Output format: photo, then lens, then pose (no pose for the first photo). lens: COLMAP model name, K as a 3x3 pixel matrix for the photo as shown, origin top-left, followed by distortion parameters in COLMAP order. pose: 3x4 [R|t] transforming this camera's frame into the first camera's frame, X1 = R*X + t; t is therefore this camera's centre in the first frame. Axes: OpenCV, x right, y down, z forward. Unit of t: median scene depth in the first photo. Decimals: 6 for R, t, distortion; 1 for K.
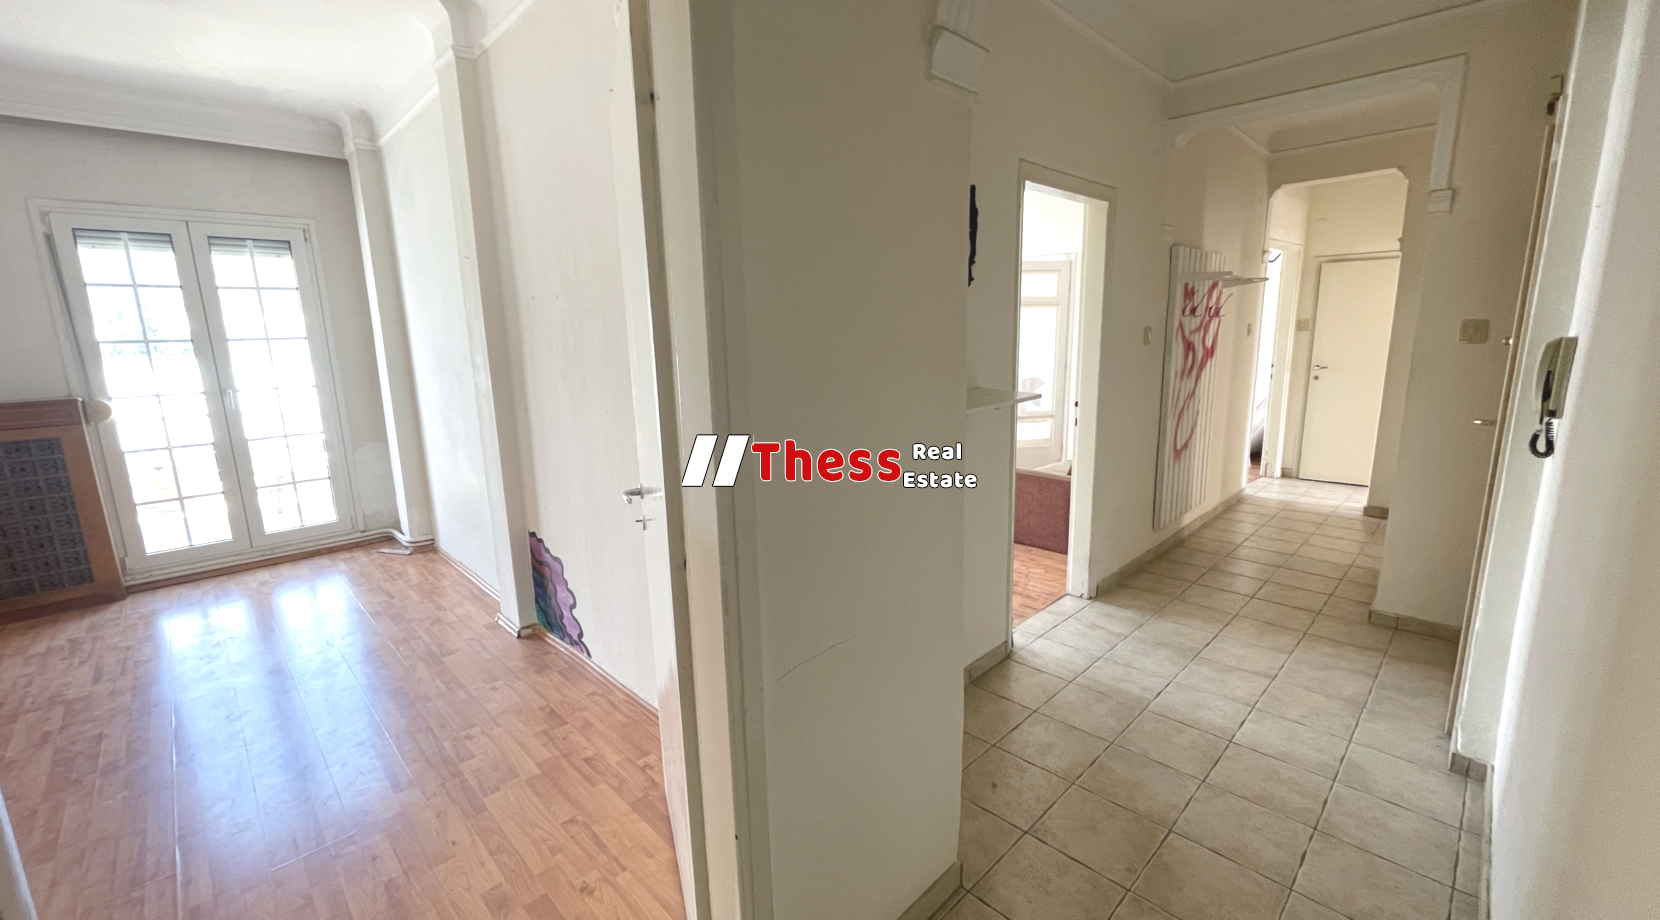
lens RADIAL K [[668.1, 0, 830.0], [0, 668.1, 460.0], [0, 0, 1]] dist [-0.001284, -0.000510]
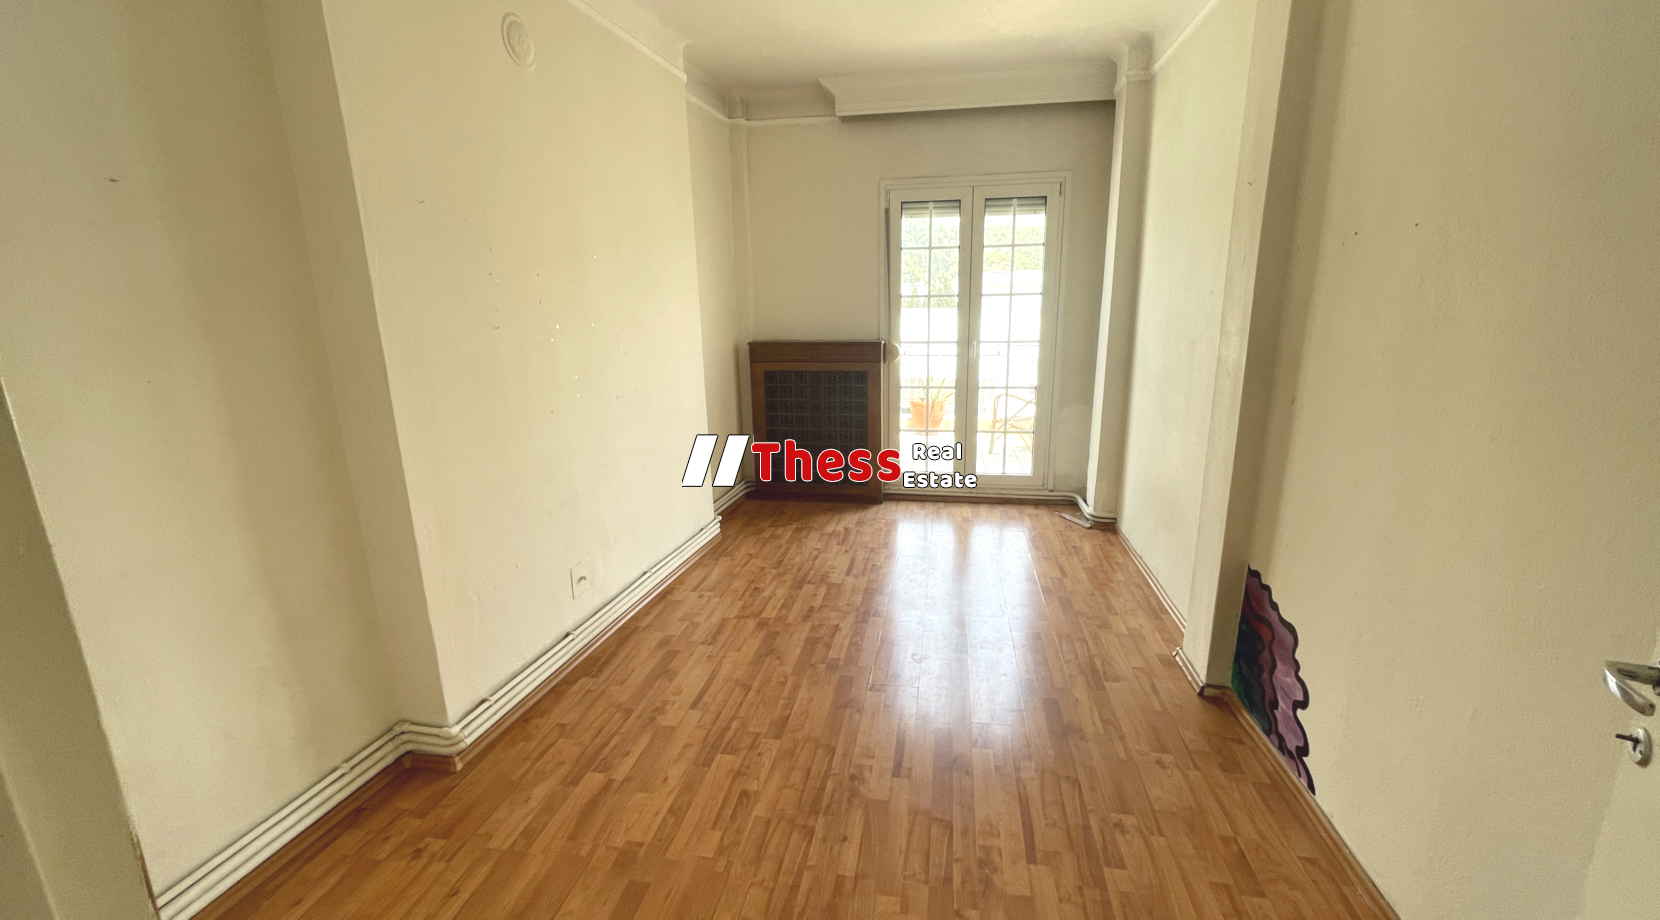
lens RADIAL K [[663.0, 0, 830.0], [0, 663.0, 460.0], [0, 0, 1]] dist [0.001829, -0.000170]
pose [[0.578459, 0.201665, -0.790390, -0.166280], [-0.150058, 0.978730, 0.139897, -0.036630], [0.801790, 0.037680, 0.596416, 0.203291]]
